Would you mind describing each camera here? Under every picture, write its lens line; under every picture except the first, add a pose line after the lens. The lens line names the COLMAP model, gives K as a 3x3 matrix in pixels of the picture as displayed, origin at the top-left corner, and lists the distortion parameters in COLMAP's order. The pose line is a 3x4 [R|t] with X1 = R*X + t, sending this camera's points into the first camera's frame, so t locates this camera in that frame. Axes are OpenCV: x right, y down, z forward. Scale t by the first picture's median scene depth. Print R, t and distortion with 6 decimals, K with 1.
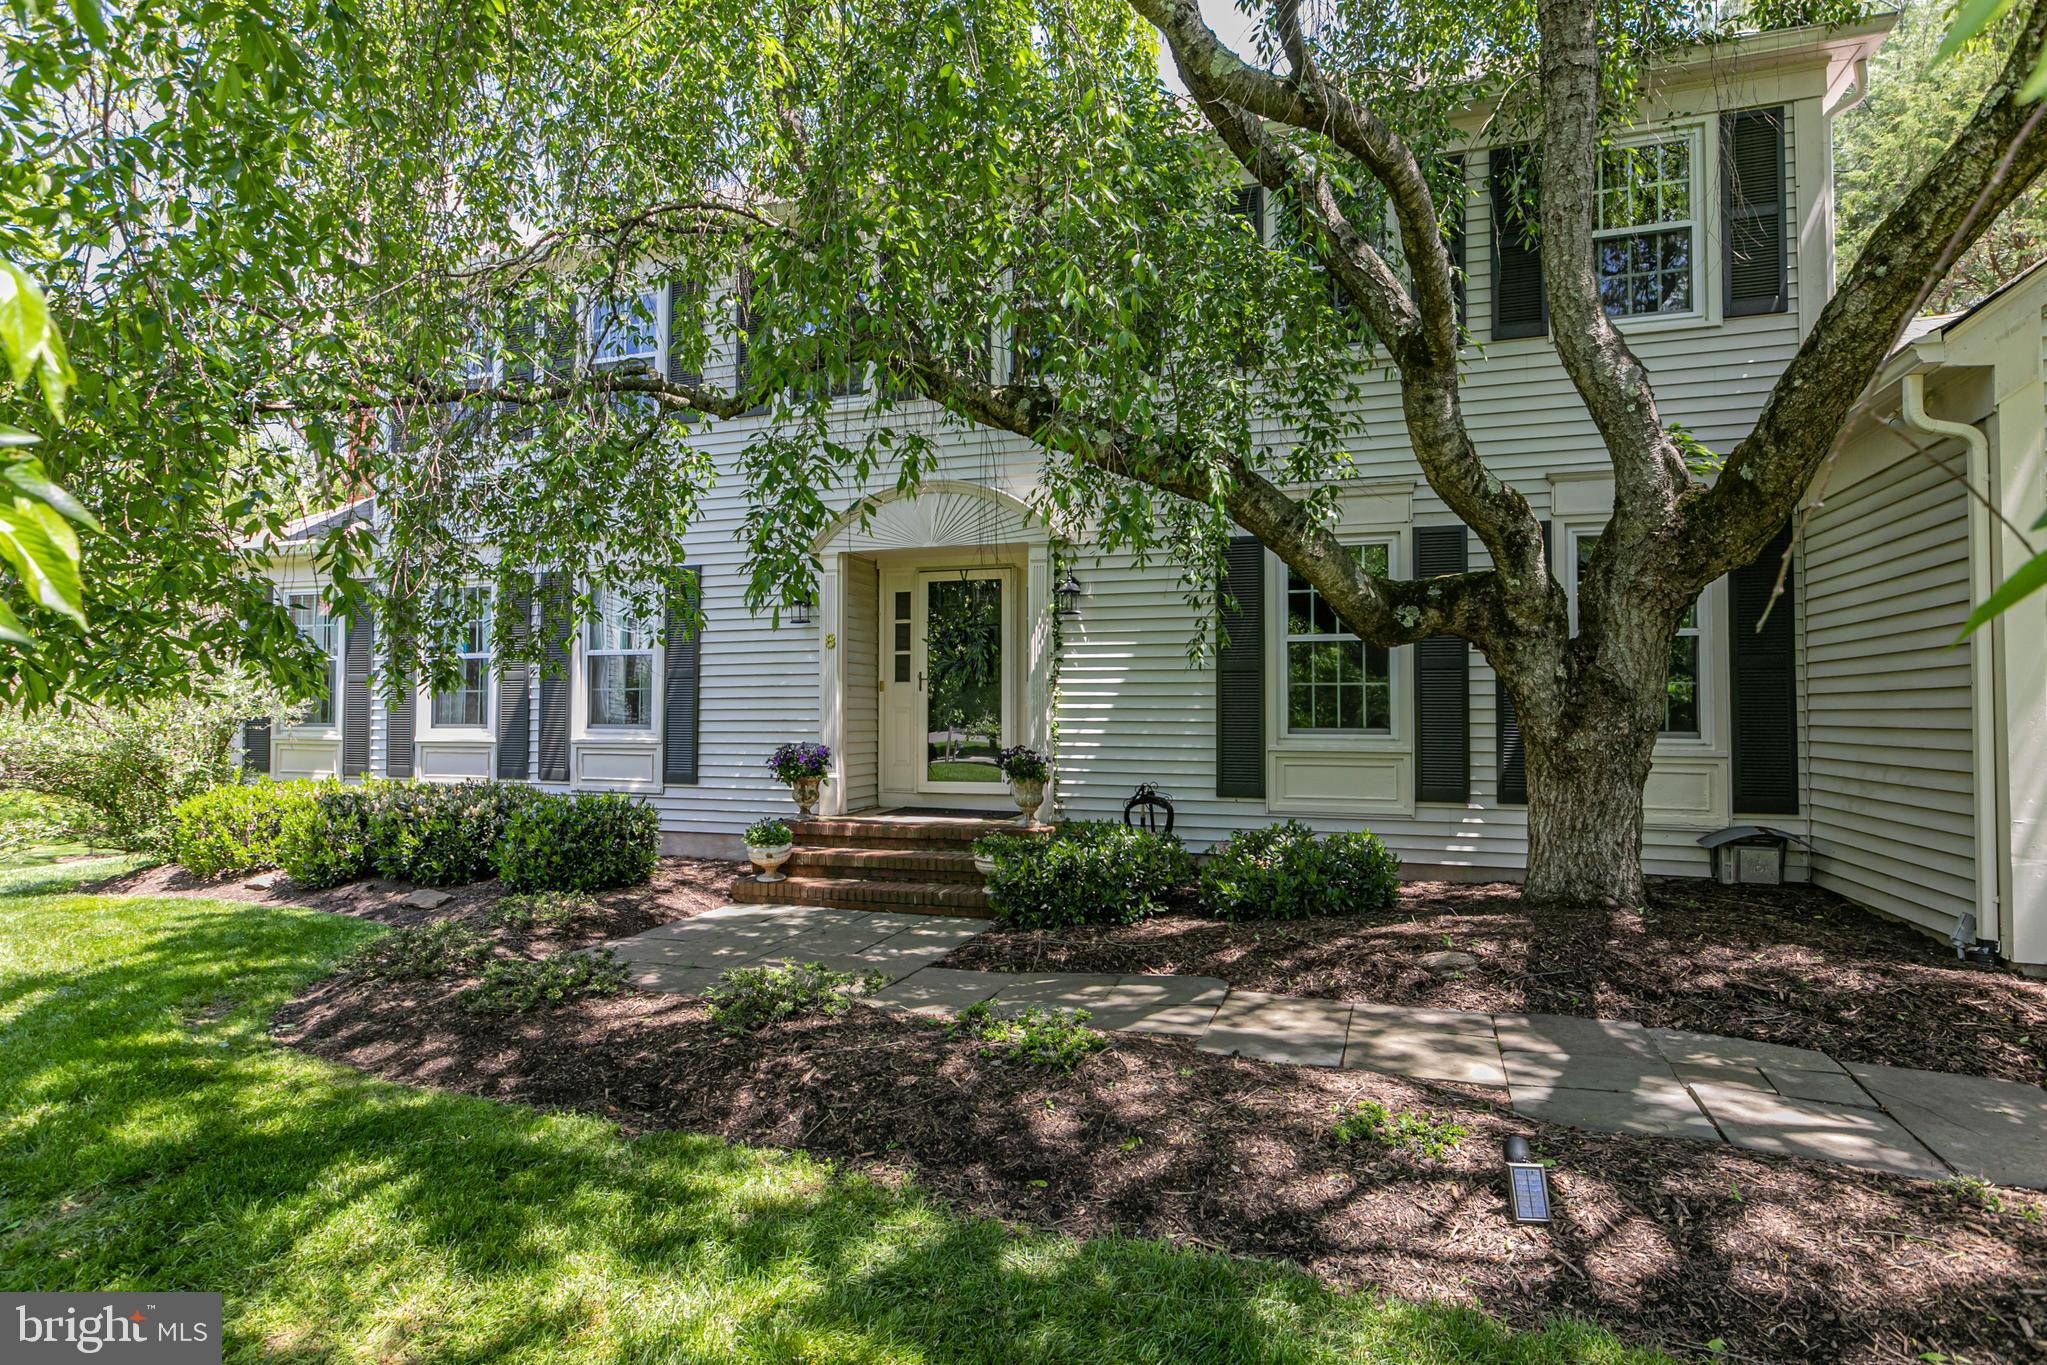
lens RADIAL K [[1103.1, 0, 1044.0], [0, 1103.1, 683.5], [0, 0, 1]] dist [0.004082, -0.003417]
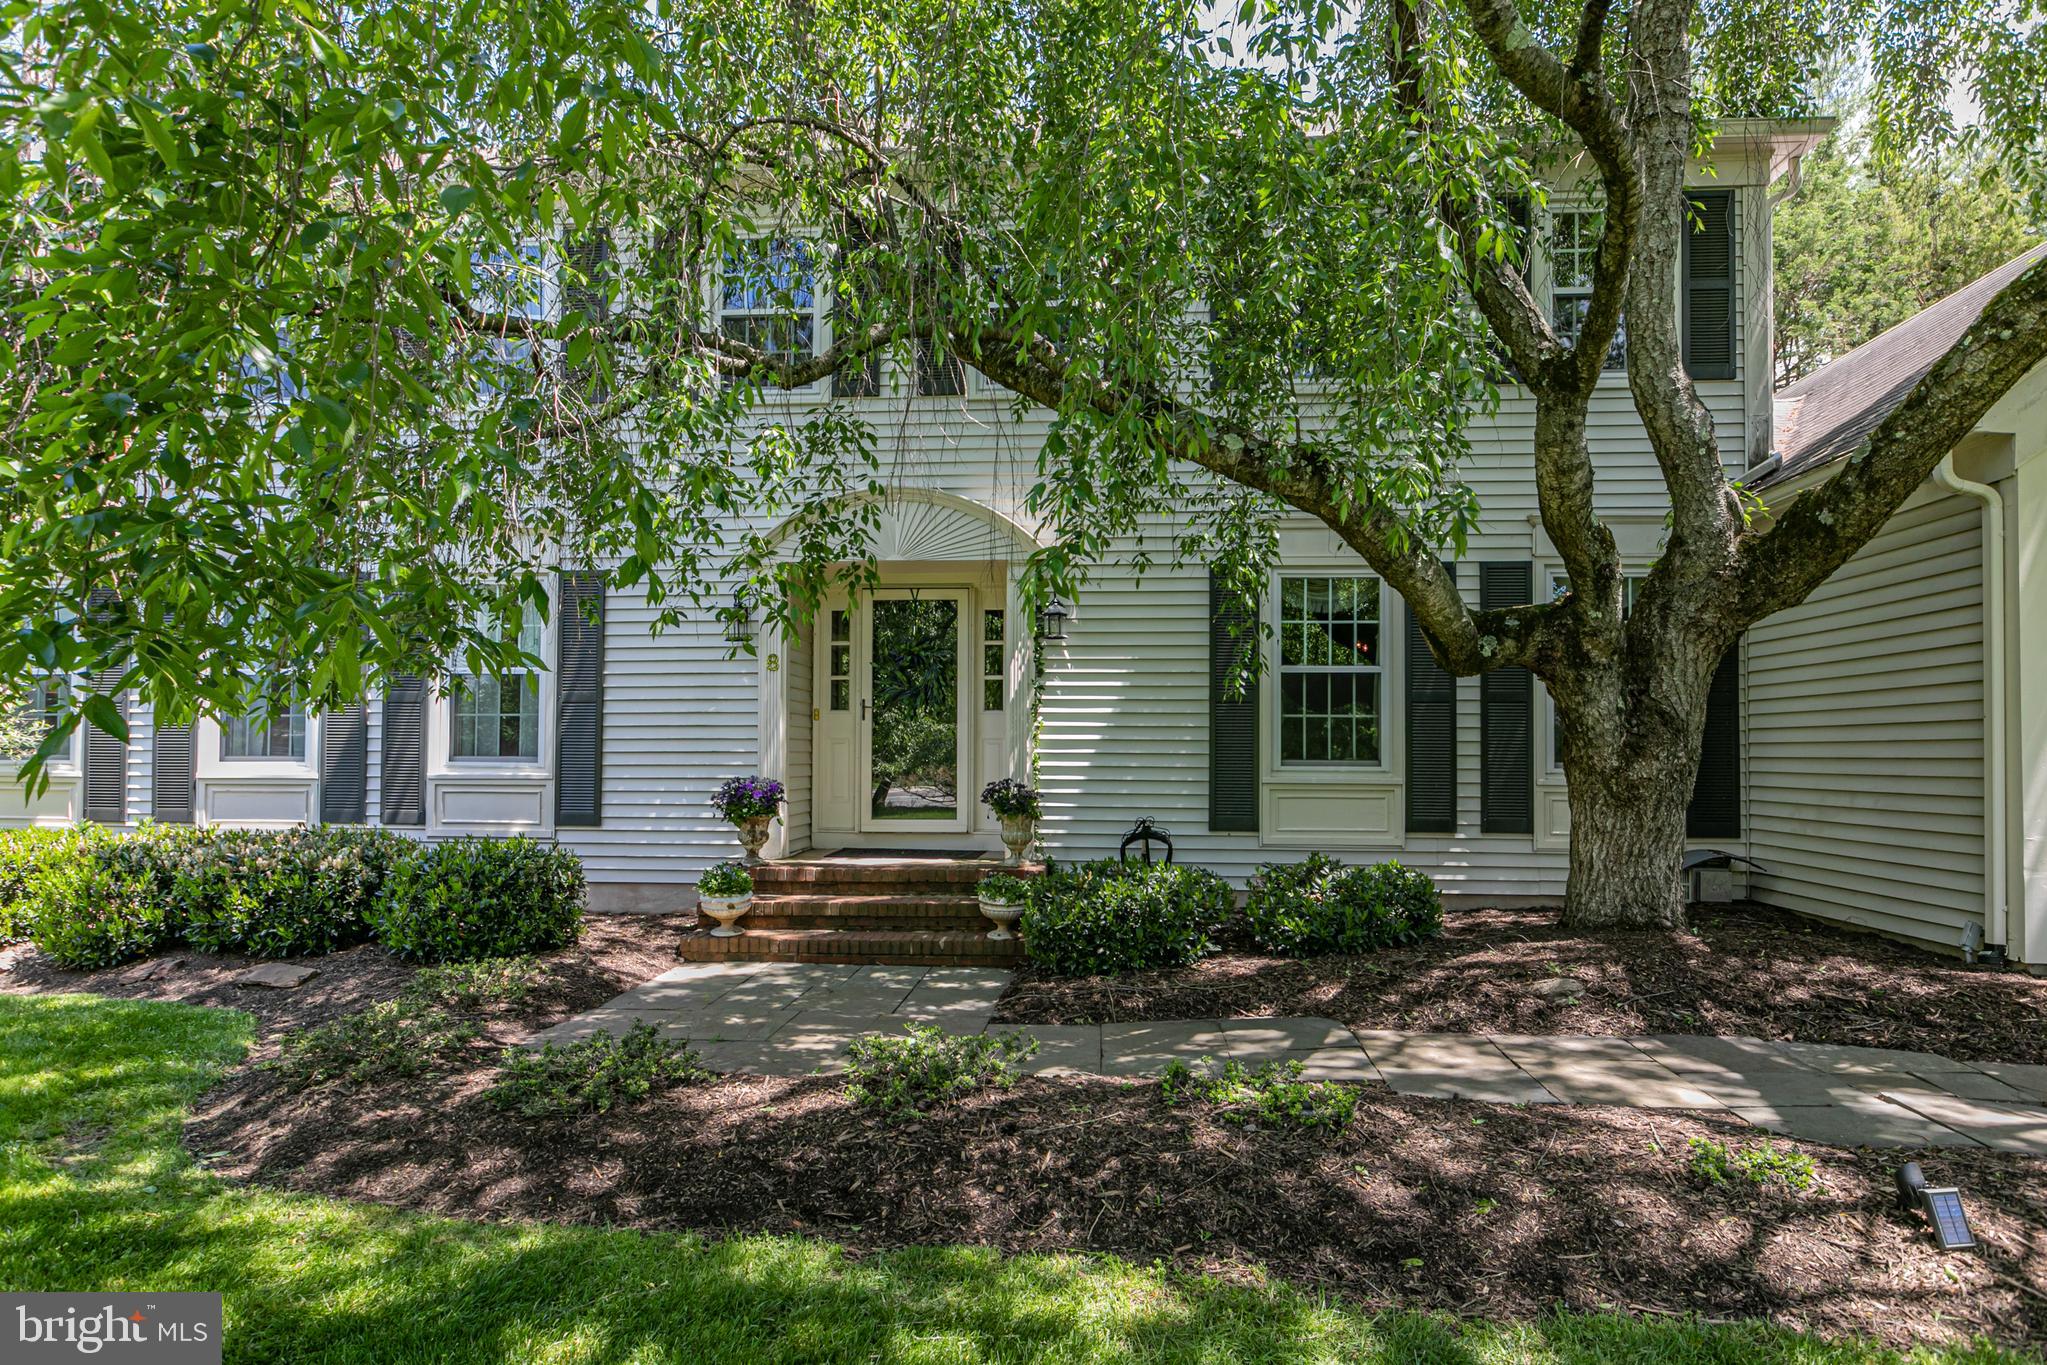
lens RADIAL K [[1103.1, 0, 1069.7], [0, 1103.1, 735.5], [0, 0, 1]] dist [0.004082, -0.003417]
pose [[0.967237, 0.006729, 0.253785, -0.258187], [-0.009573, 0.999904, 0.009975, 0.012454], [-0.253694, -0.012078, 0.967209, 0.112811]]
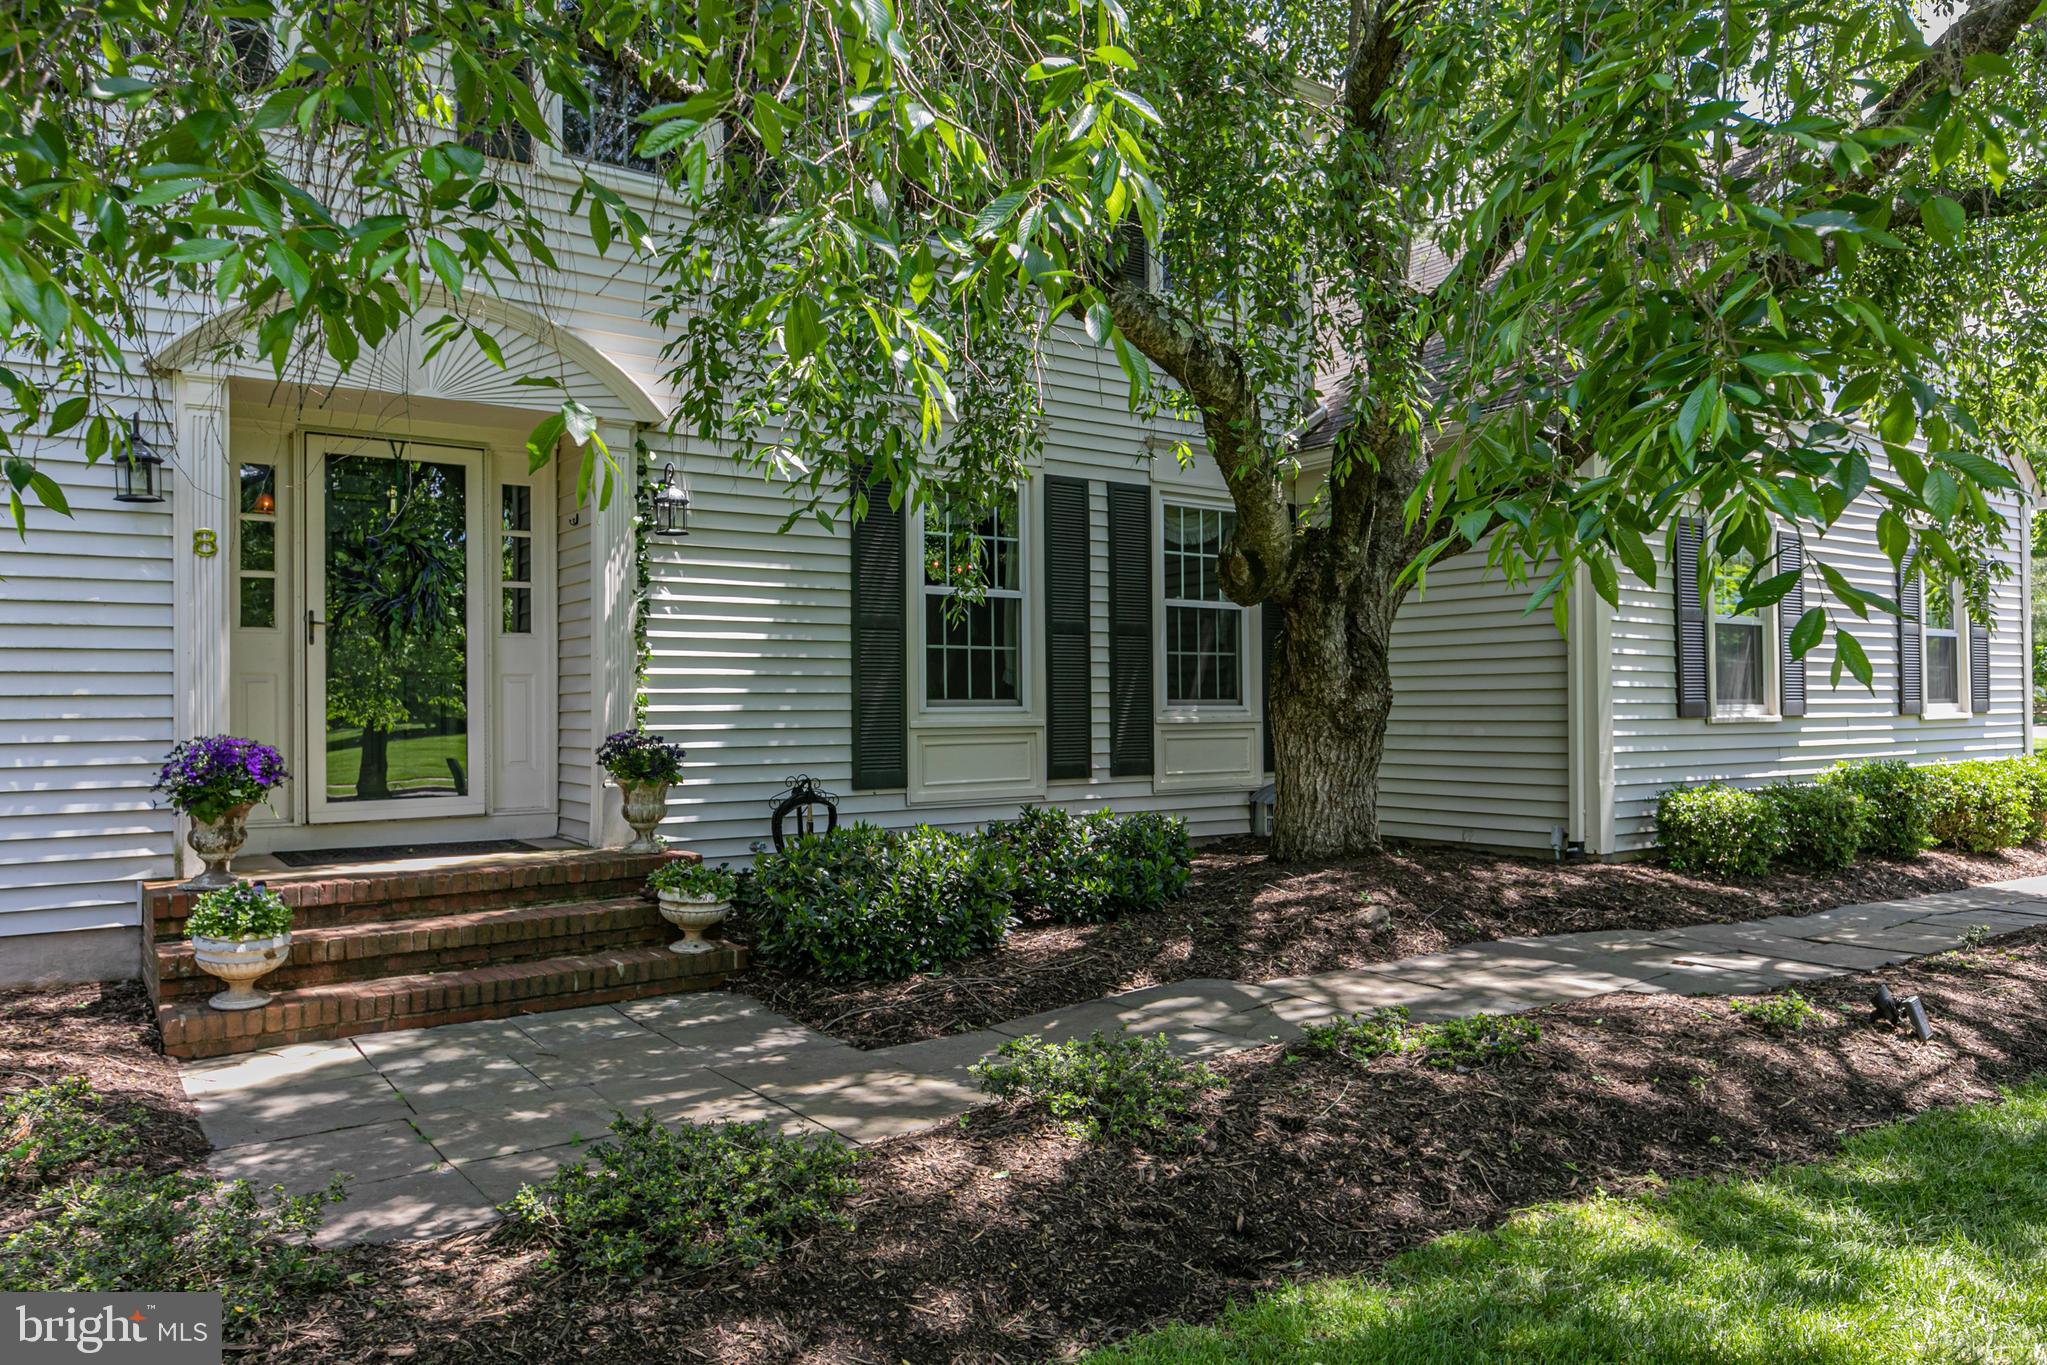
lens RADIAL K [[1428.3, 0, 1040.8], [0, 1428.3, 681.8], [0, 0, 1]] dist [-0.009636, 0.000930]
pose [[0.575682, 0.003404, 0.817667, -0.717665], [-0.015257, 0.999862, 0.006579, 0.022961], [-0.817532, -0.016263, 0.575654, 0.393536]]
